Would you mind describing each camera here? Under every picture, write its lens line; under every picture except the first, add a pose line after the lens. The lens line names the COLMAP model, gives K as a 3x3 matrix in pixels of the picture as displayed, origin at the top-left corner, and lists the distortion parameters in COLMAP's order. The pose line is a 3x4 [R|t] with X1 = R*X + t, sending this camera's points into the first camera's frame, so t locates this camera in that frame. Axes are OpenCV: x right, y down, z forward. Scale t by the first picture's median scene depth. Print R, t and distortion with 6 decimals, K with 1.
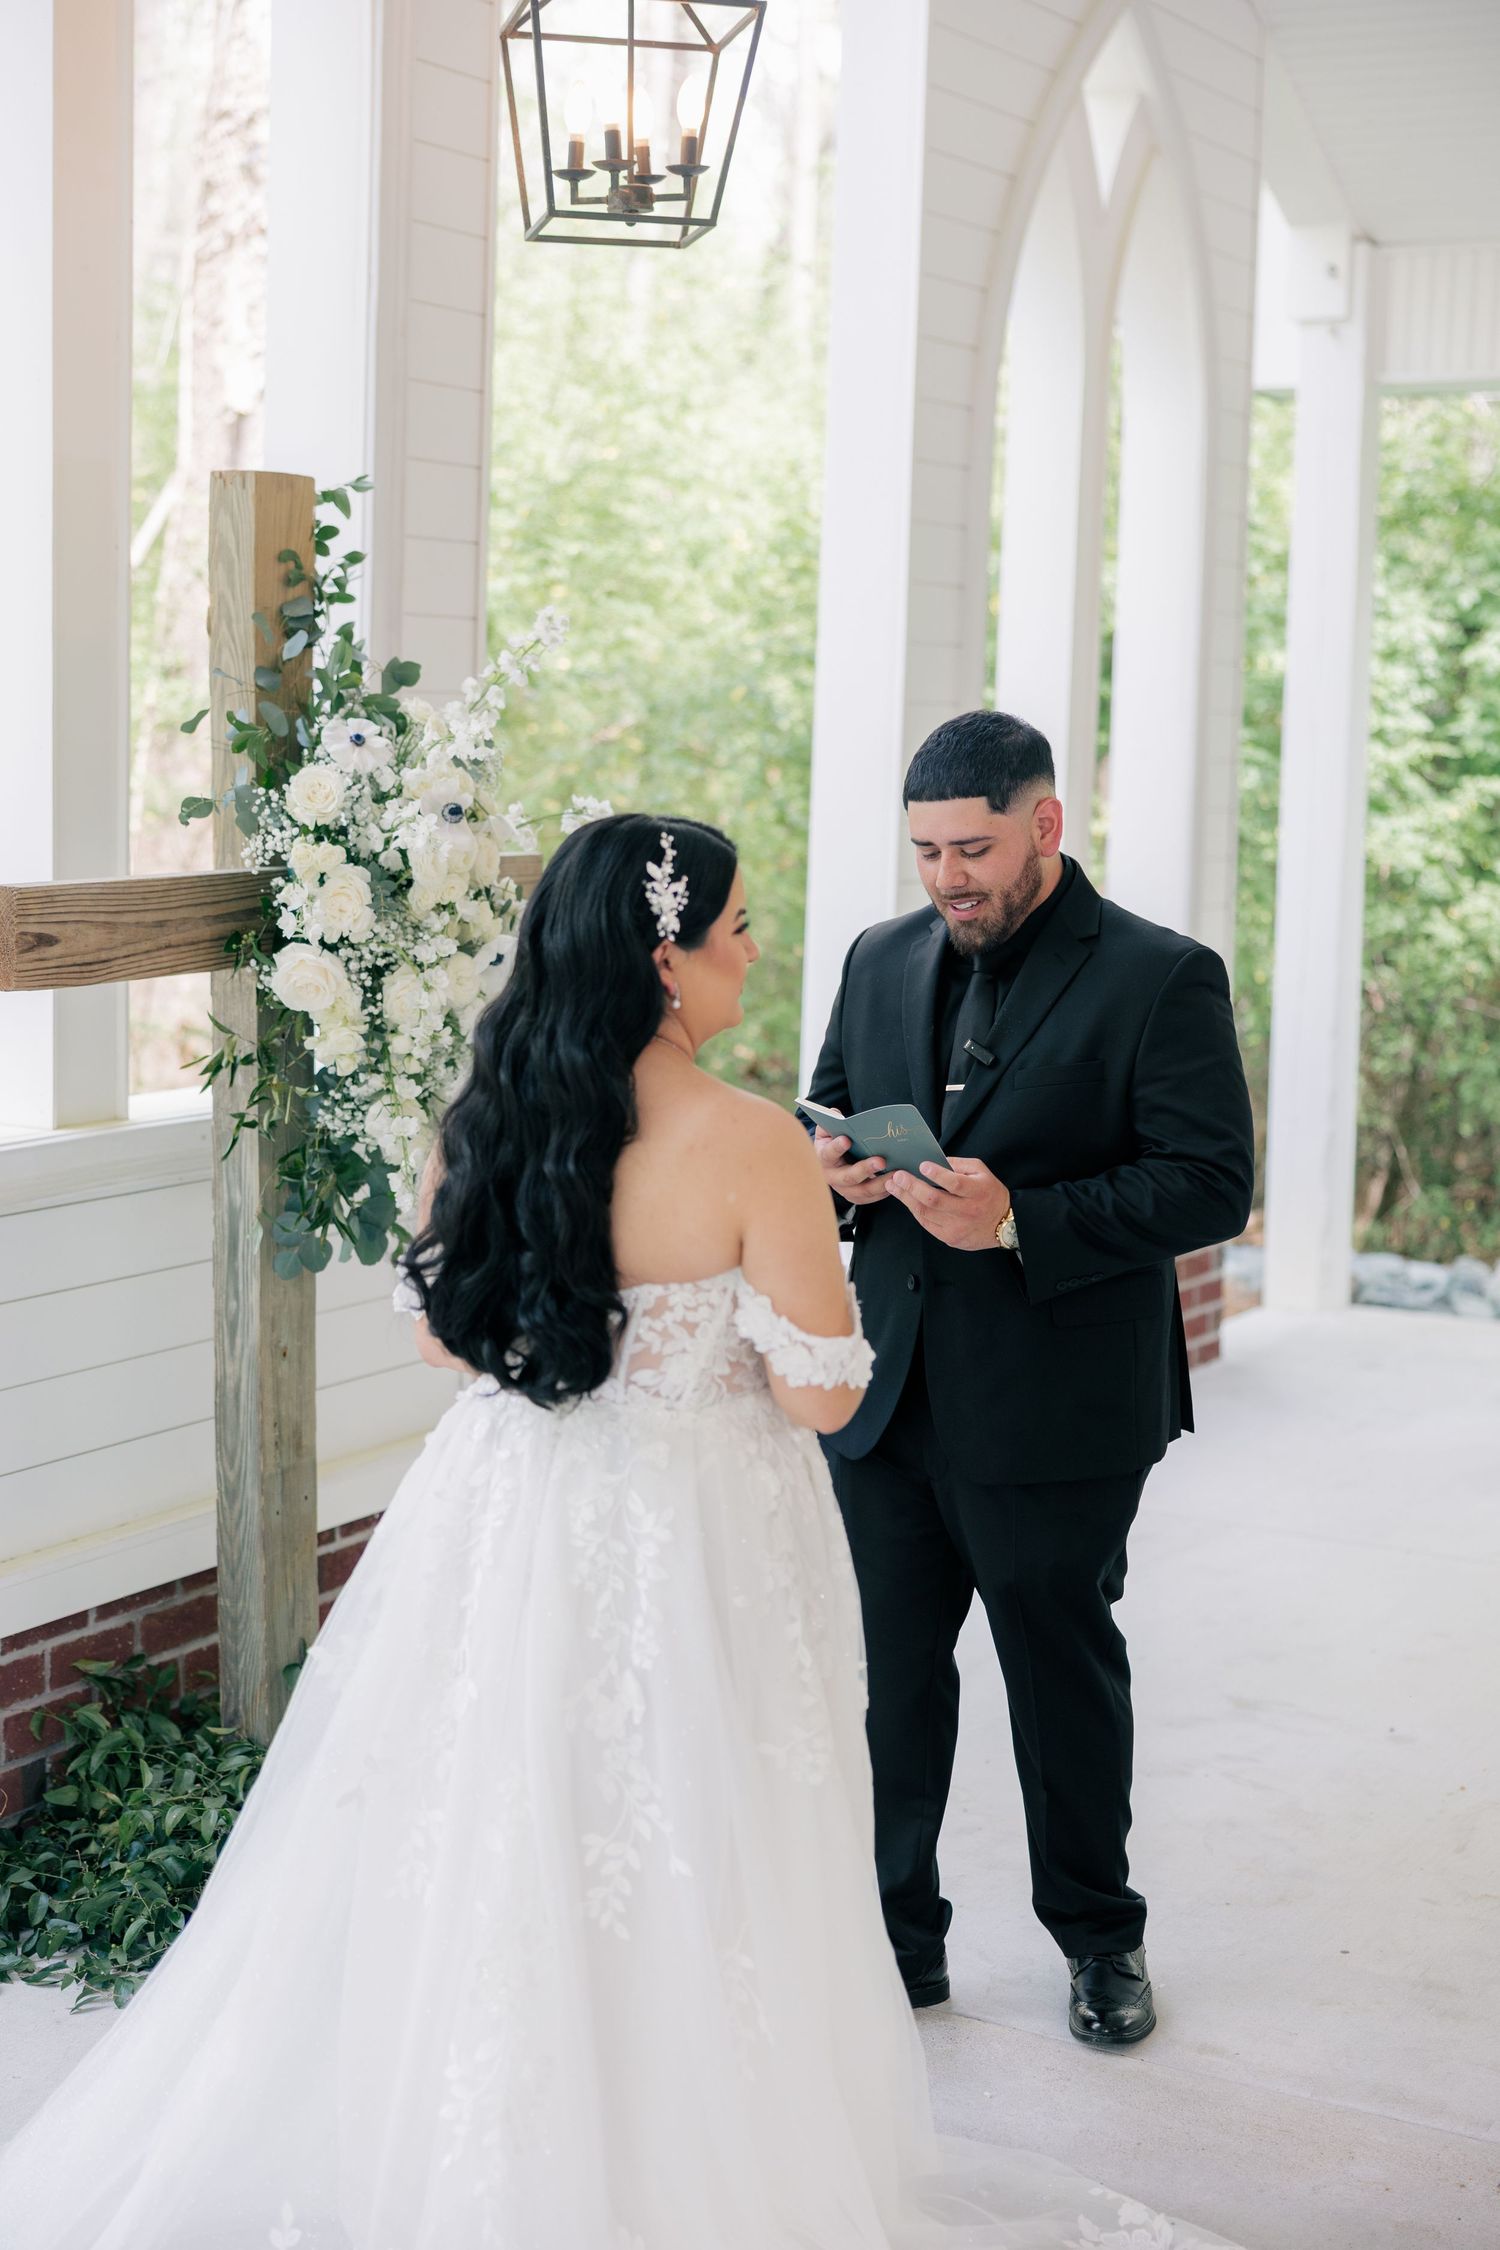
lens RADIAL K [[3412.1, 0, 737.3], [0, 3412.1, 1137.4], [0, 0, 1]] dist [-0.022737, 0.000000]
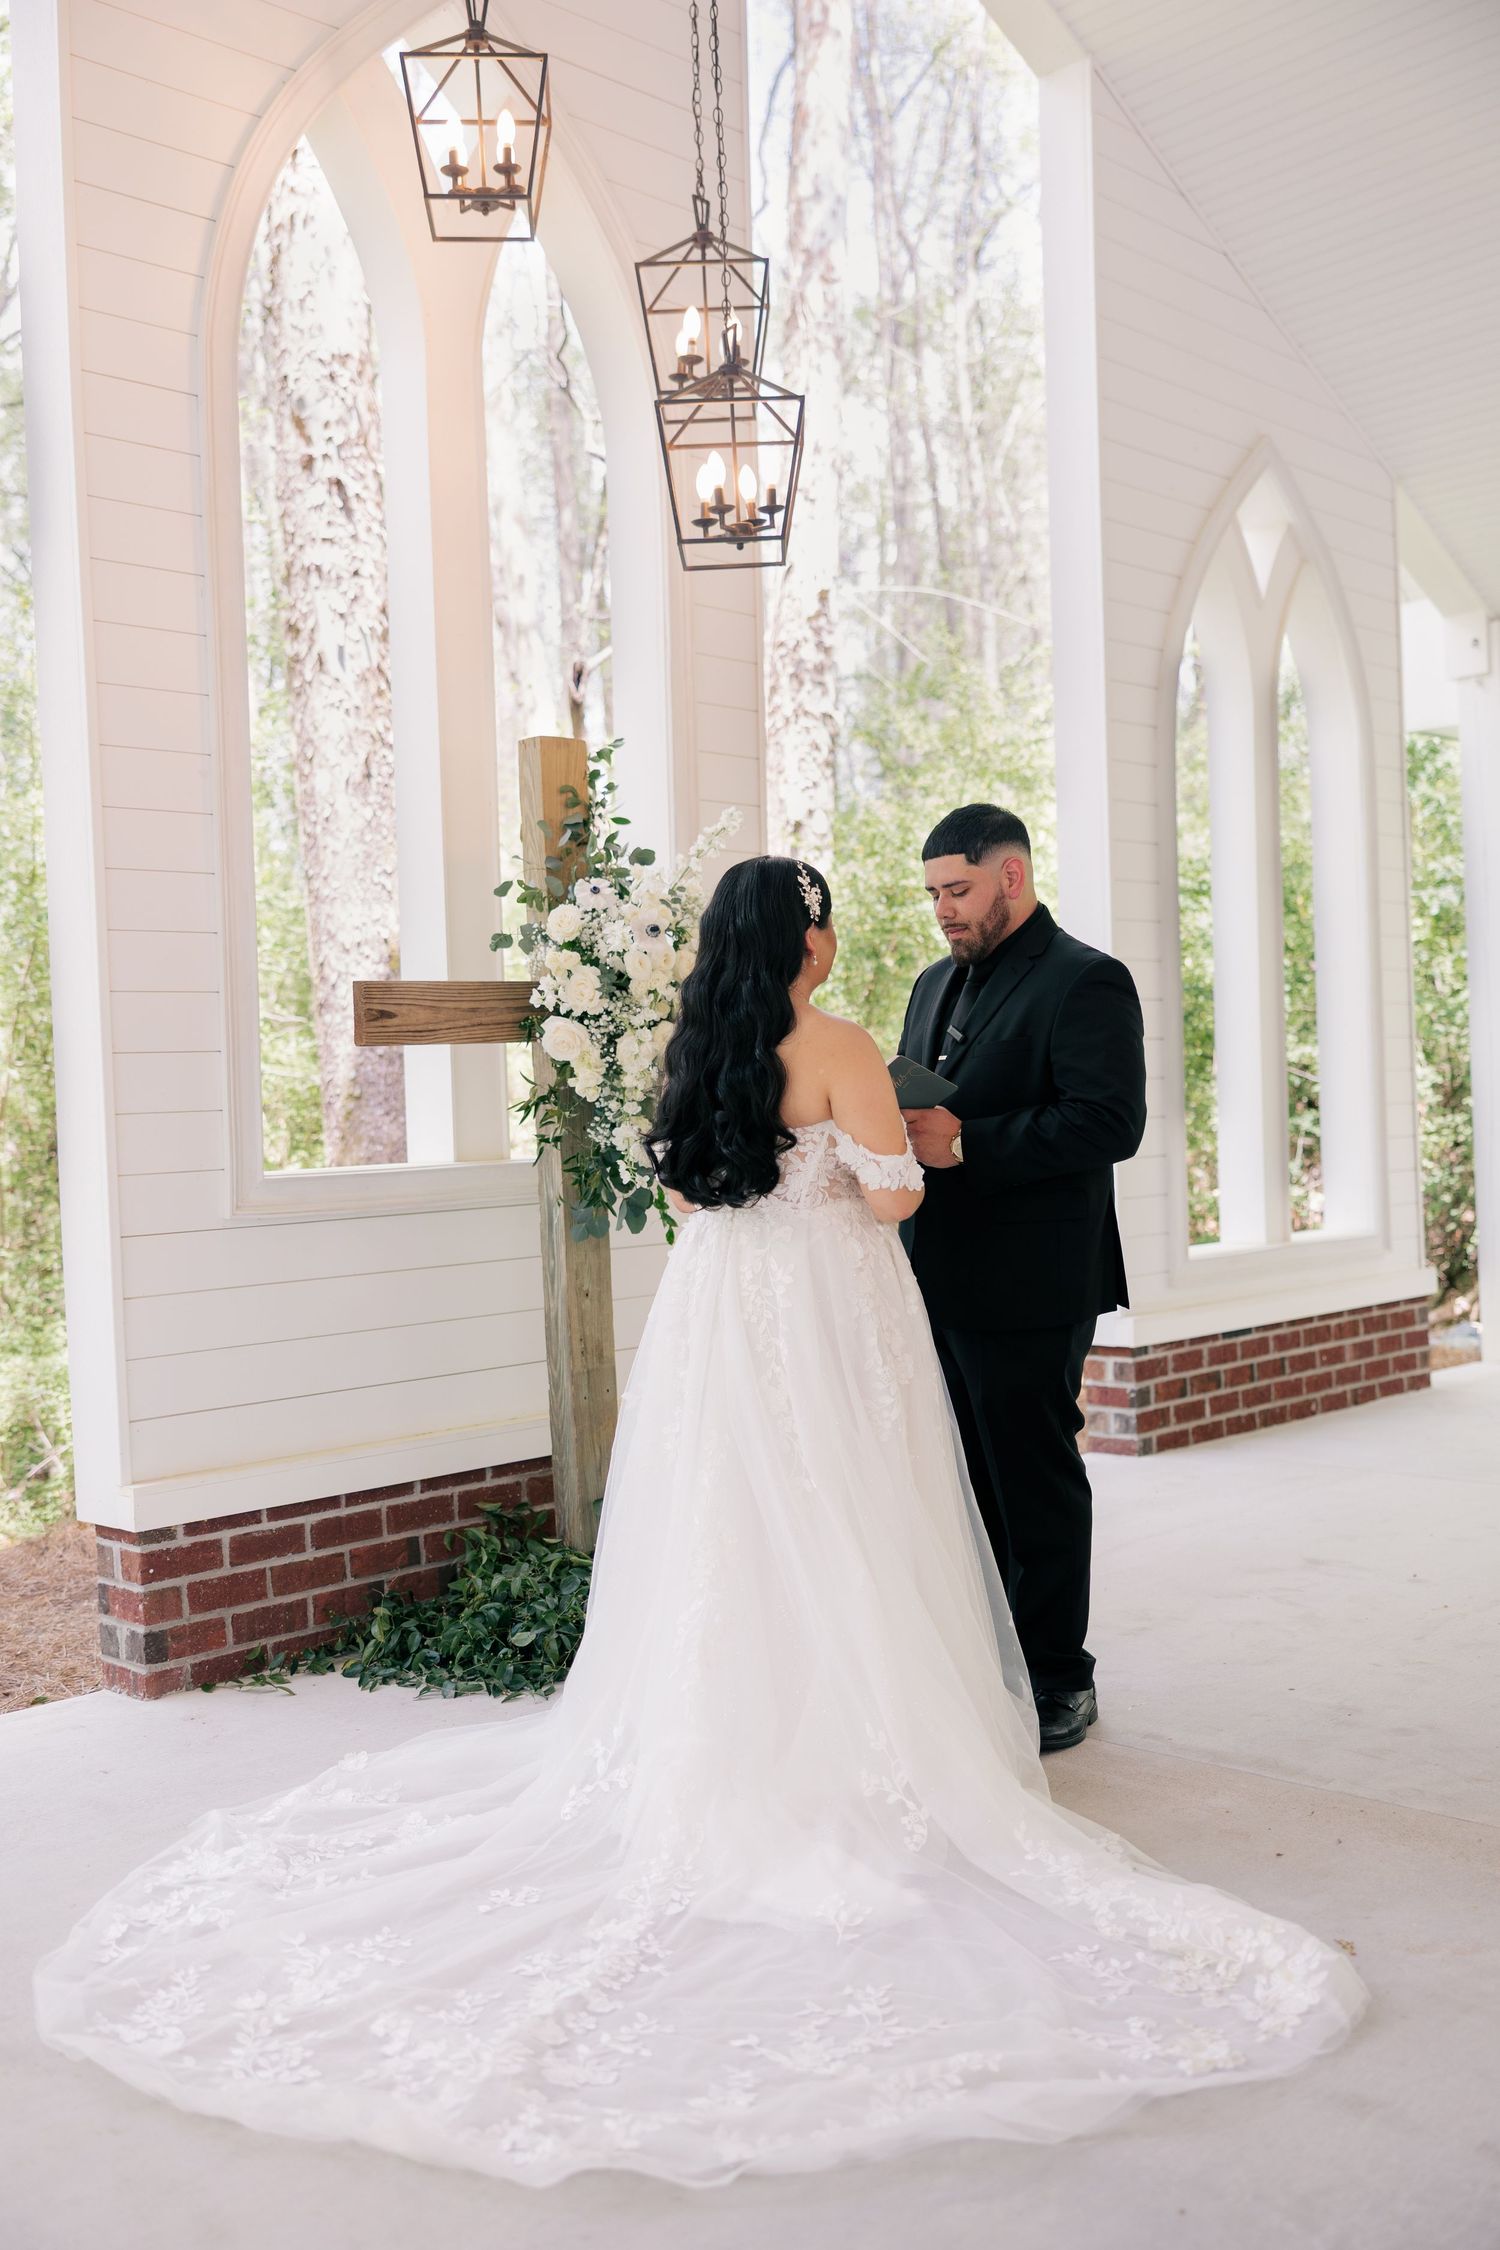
lens RADIAL K [[2219.2, 0, 671.6], [0, 2219.2, 1101.5], [0, 0, 1]] dist [-0.017592, 0.000000]
pose [[0.956820, -0.056916, -0.285054, 0.205067], [0.020753, 0.991517, -0.128311, 0.110586], [0.289938, 0.116855, 0.949885, 0.039556]]
